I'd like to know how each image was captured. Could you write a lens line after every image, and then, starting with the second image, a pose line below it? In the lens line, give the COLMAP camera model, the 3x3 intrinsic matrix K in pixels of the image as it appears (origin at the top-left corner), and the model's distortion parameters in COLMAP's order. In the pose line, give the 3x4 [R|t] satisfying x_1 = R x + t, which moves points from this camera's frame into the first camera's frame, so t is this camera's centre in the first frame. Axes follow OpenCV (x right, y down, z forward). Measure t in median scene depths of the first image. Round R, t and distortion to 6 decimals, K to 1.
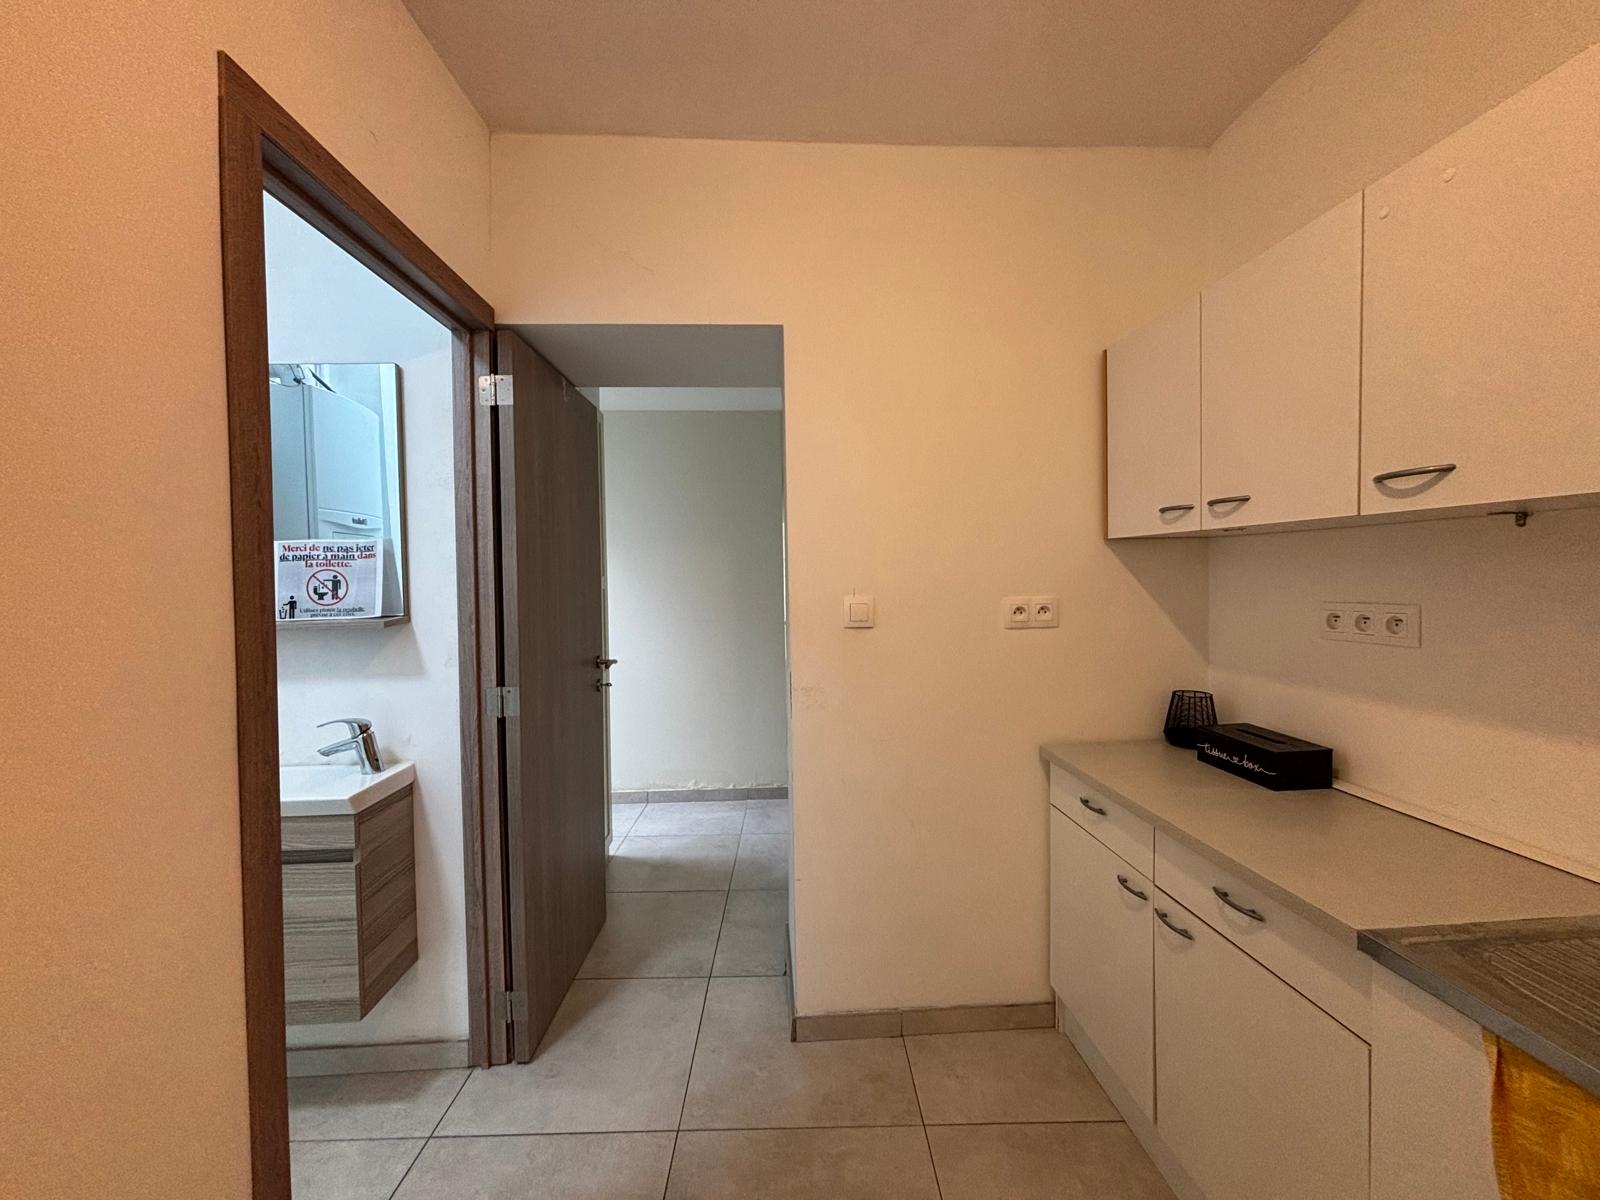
lens RADIAL K [[648.2, 0, 803.3], [0, 648.2, 592.2], [0, 0, 1]] dist [-0.000024, 0.001673]
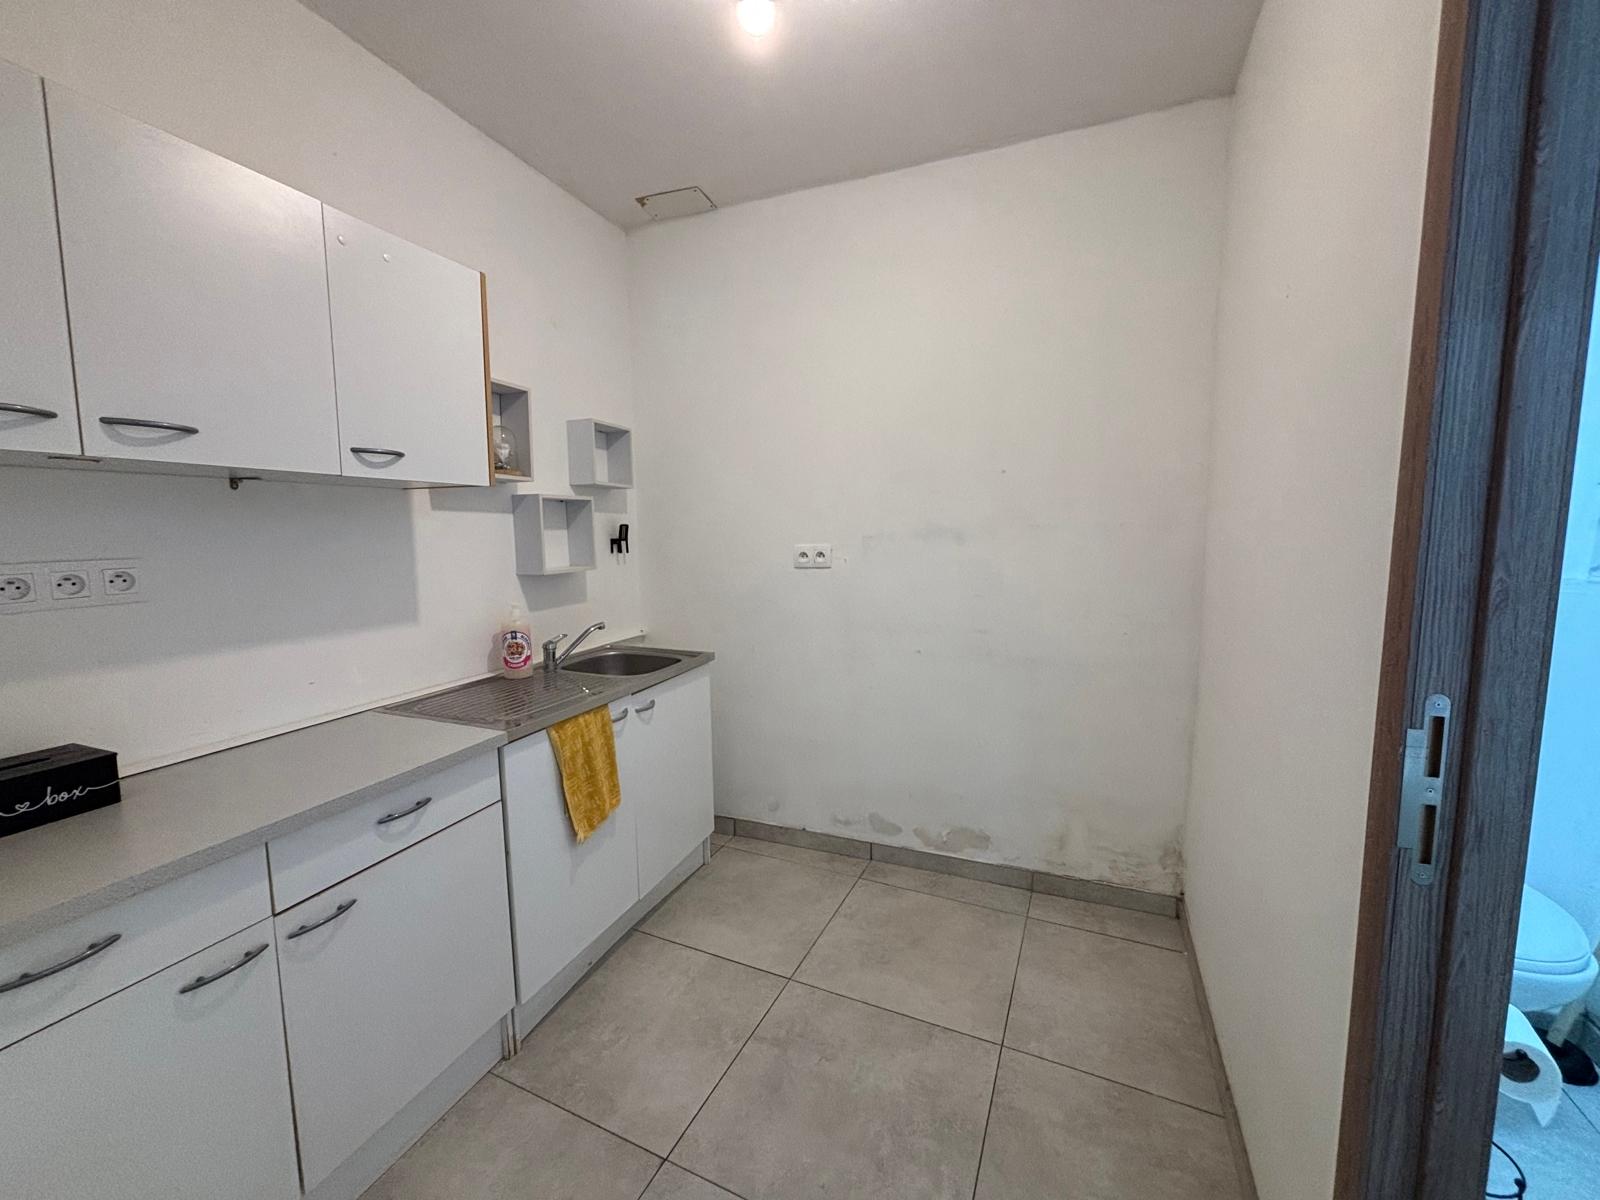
lens RADIAL K [[648.2, 0, 792.2], [0, 648.2, 595.2], [0, 0, 1]] dist [-0.000024, 0.001673]
pose [[-0.894822, -0.027761, 0.445560, -0.372743], [0.030021, 0.992063, 0.122103, -0.014440], [-0.445413, 0.122637, -0.886886, 1.405811]]
